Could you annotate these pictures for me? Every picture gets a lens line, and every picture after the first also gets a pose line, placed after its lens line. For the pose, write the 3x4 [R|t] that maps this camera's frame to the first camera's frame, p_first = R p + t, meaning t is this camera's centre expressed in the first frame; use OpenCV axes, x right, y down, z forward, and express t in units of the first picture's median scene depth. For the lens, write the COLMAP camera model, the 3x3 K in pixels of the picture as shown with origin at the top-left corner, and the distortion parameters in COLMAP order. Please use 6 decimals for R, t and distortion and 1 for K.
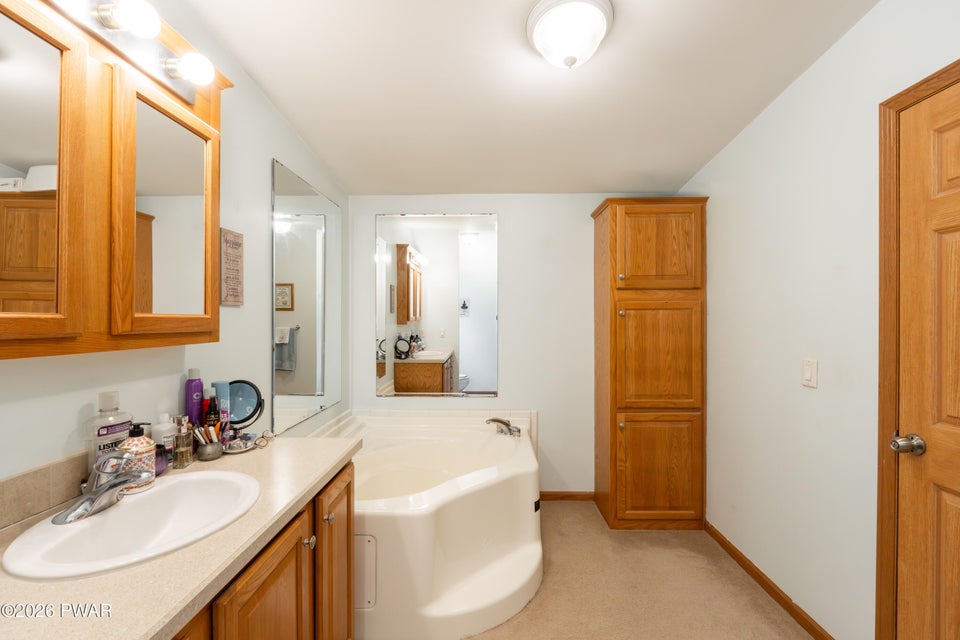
lens RADIAL K [[410.8, 0, 482.3], [0, 410.8, 320.5], [0, 0, 1]] dist [-0.002381, -0.000380]
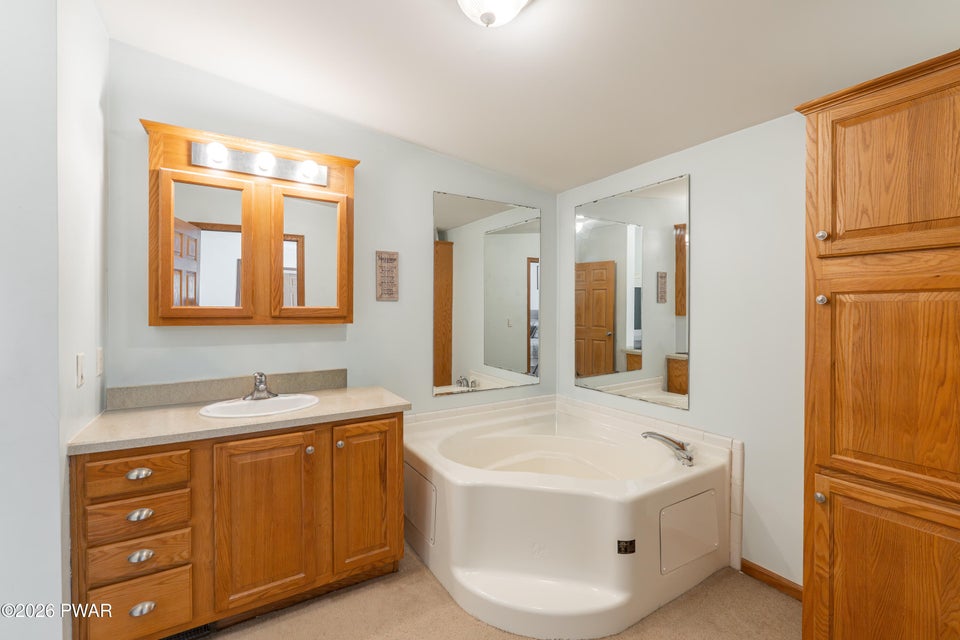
lens RADIAL K [[410.1, 0, 481.9], [0, 410.1, 309.1], [0, 0, 1]] dist [-0.002998, -0.000502]
pose [[0.553235, 0.000961, -0.833025, 0.550339], [-0.005085, 0.999985, -0.002223, -0.001559], [0.833010, 0.005466, 0.553232, 0.292178]]
